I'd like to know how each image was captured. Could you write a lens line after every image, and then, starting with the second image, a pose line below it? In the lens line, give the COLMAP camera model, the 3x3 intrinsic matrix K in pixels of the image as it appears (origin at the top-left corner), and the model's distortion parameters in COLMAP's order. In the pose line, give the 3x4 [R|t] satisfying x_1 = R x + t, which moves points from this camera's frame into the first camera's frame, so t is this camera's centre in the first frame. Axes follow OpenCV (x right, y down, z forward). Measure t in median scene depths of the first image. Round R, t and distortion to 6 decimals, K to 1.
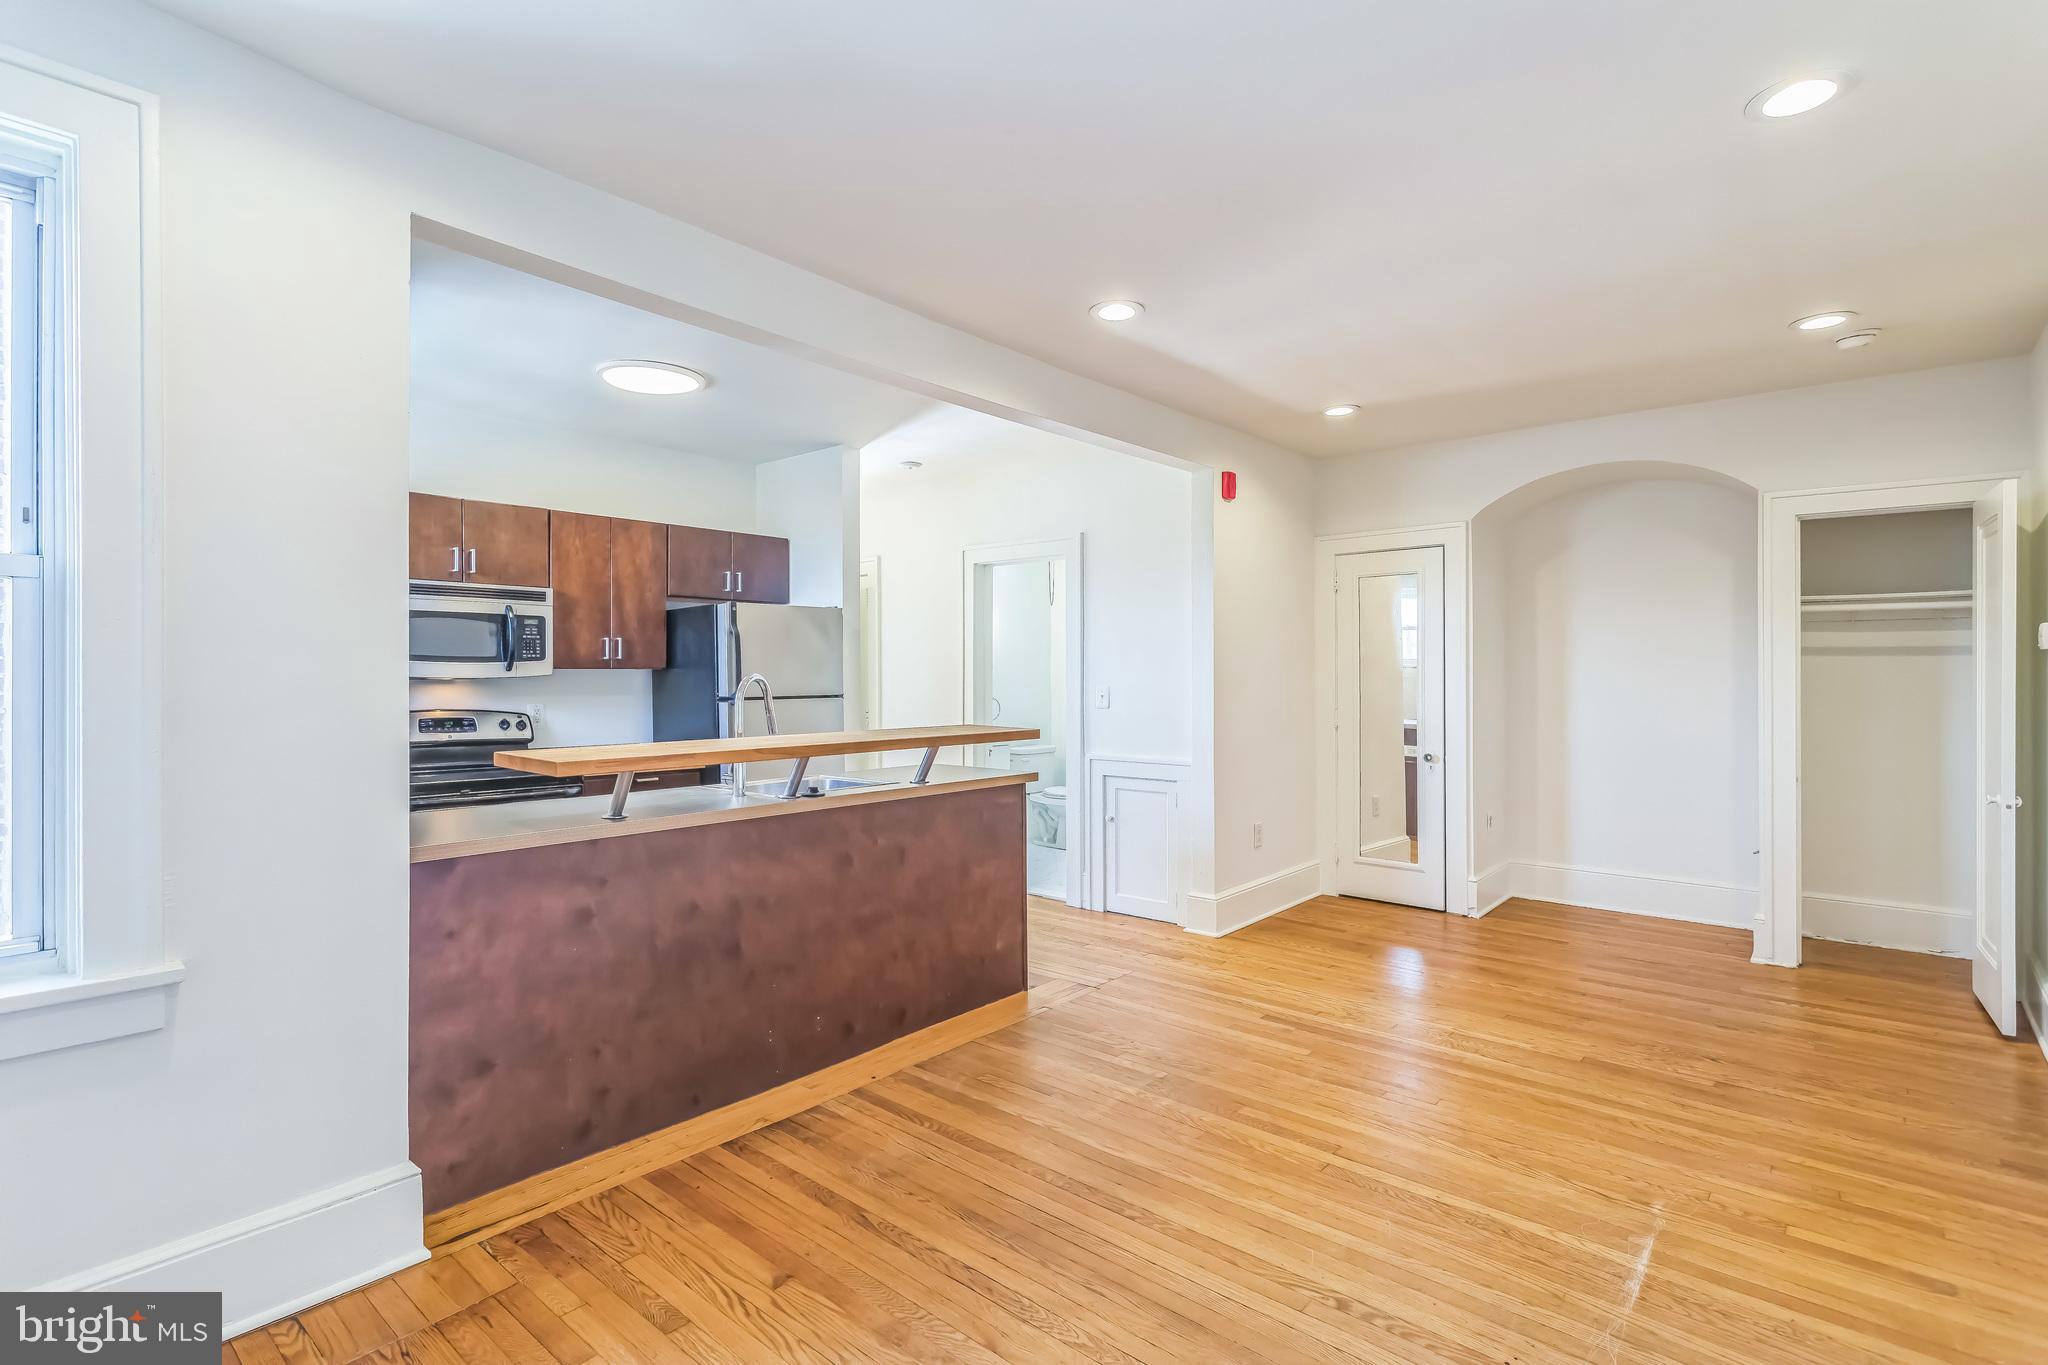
lens RADIAL K [[977.1, 0, 1015.7], [0, 977.1, 679.3], [0, 0, 1]] dist [0.004035, 0.000830]
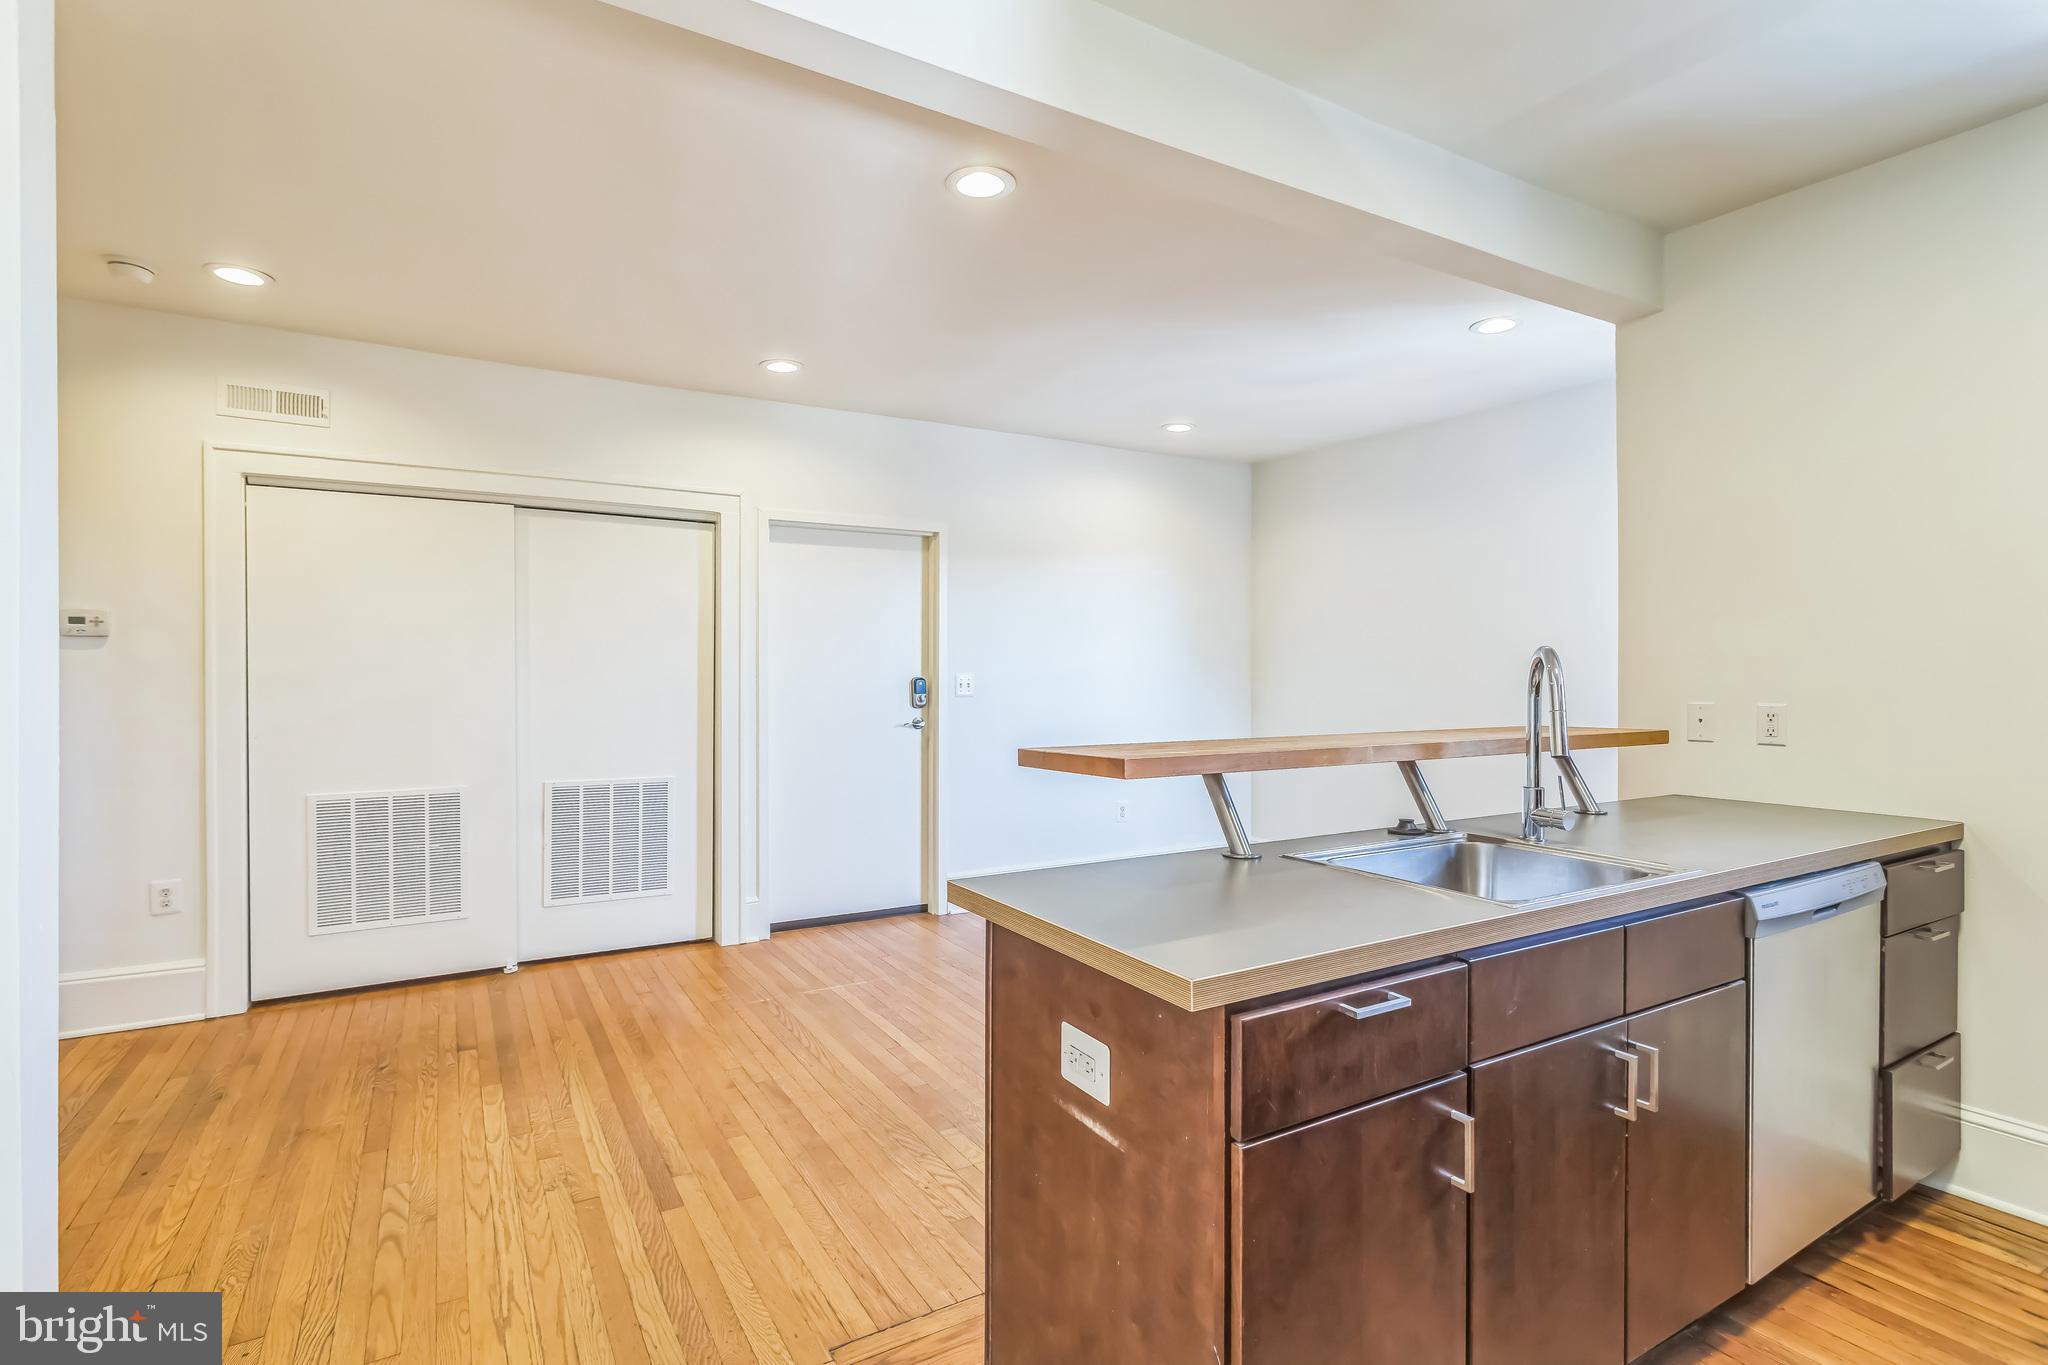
lens RADIAL K [[979.8, 0, 1004.8], [0, 979.8, 678.0], [0, 0, 1]] dist [0.002803, 0.001653]
pose [[-0.944111, 0.000885, 0.329625, -0.158171], [0.003717, 0.999961, 0.007962, 0.006822], [-0.329606, 0.008742, -0.944078, 1.607174]]
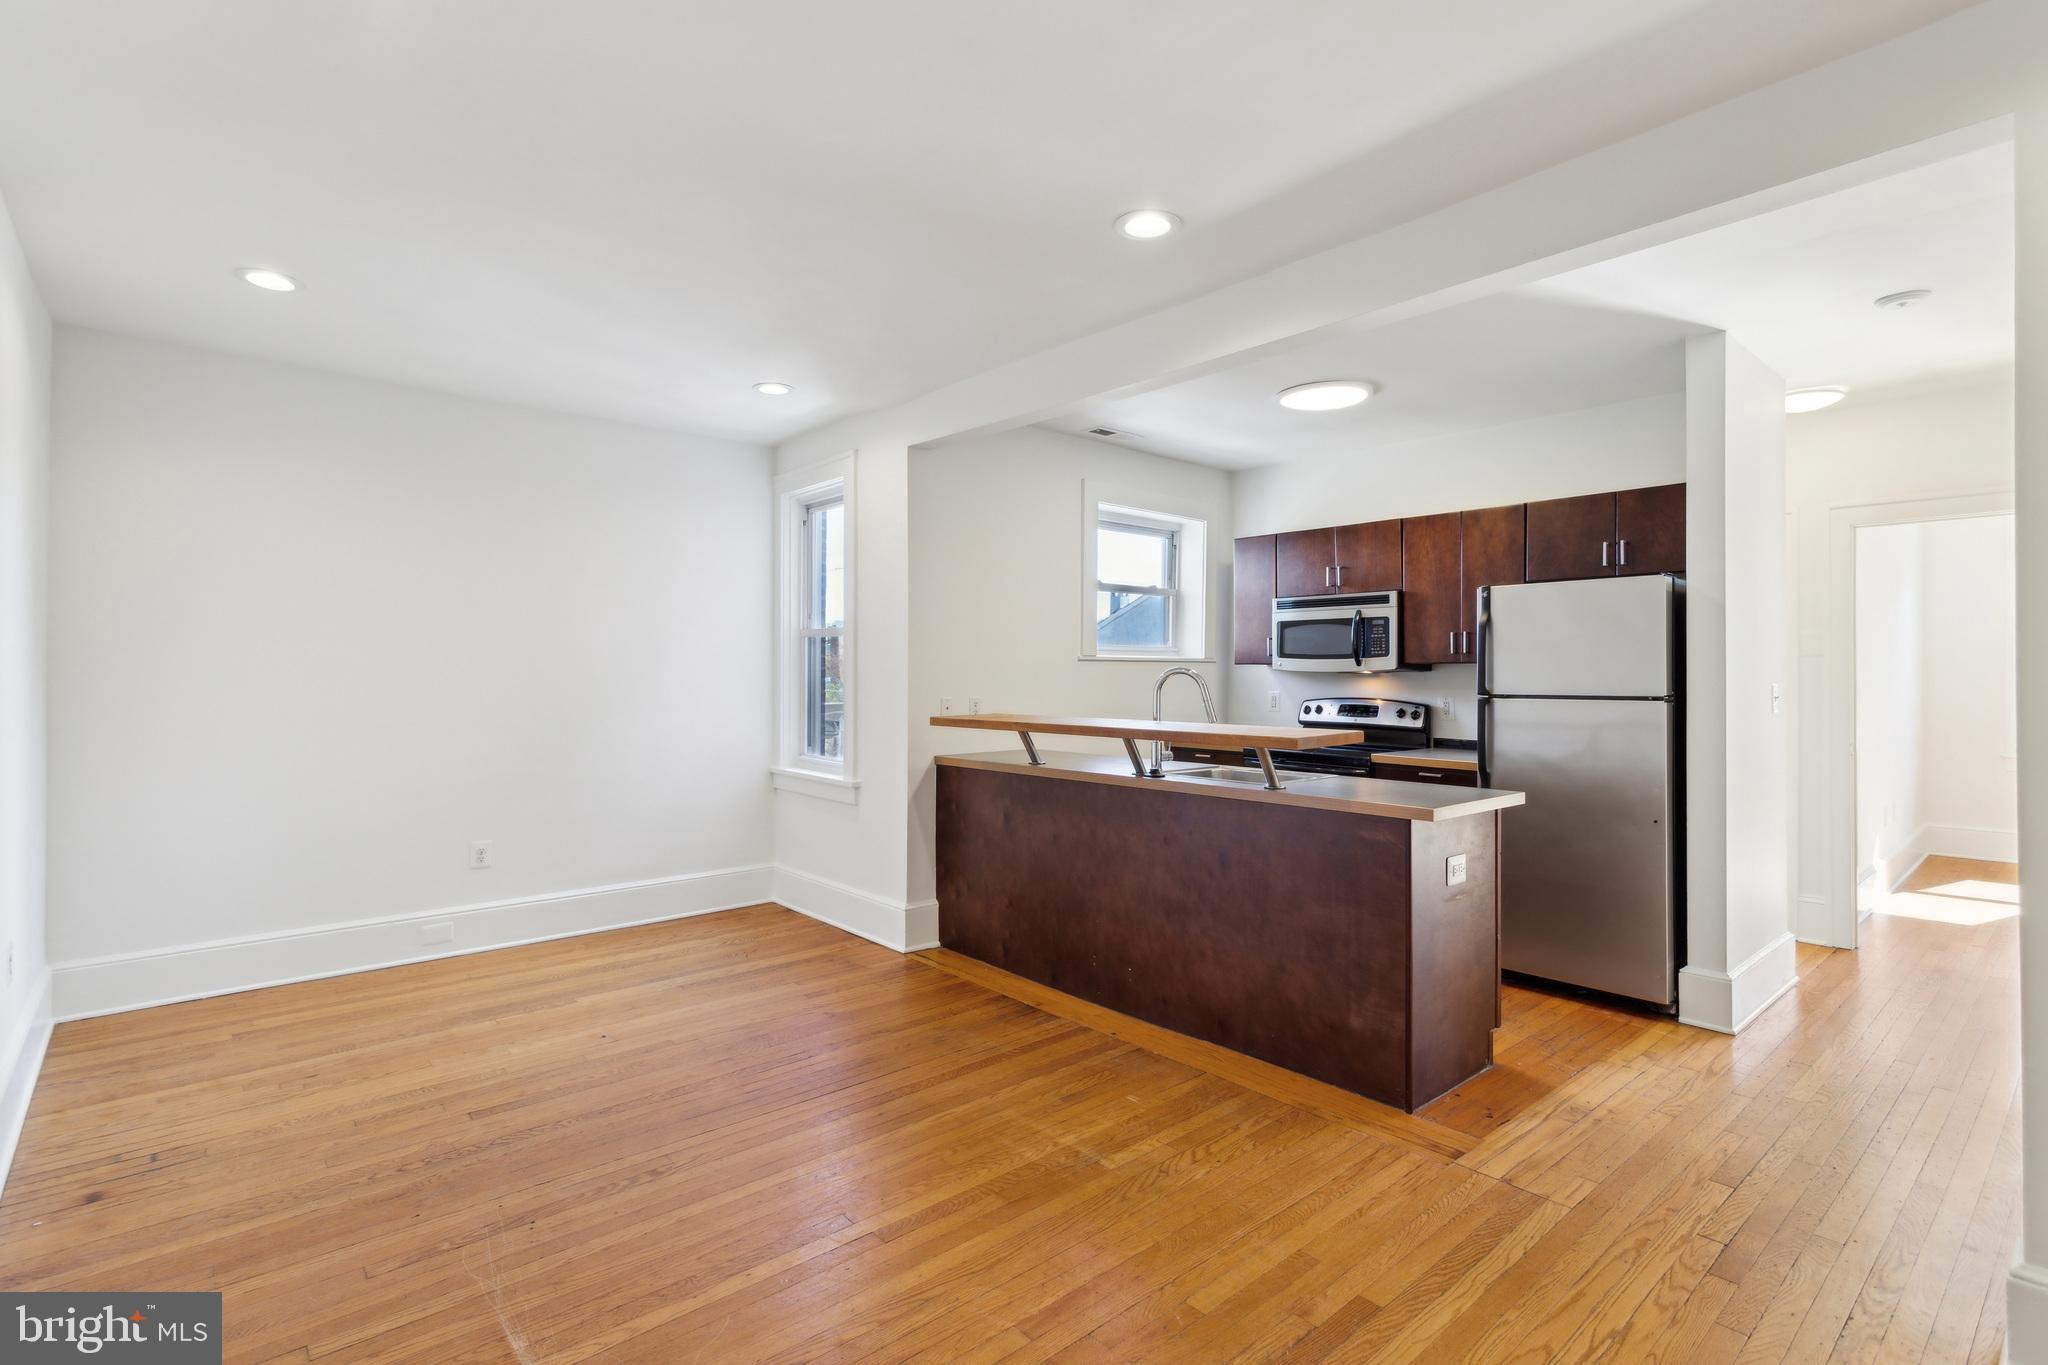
lens RADIAL K [[982.0, 0, 1011.1], [0, 982.0, 666.5], [0, 0, 1]] dist [0.003131, 0.000631]
pose [[-0.144932, -0.005214, -0.989428, 0.869576], [-0.004530, 0.999979, -0.004606, -0.000952], [0.989431, 0.003815, -0.144953, 0.937354]]
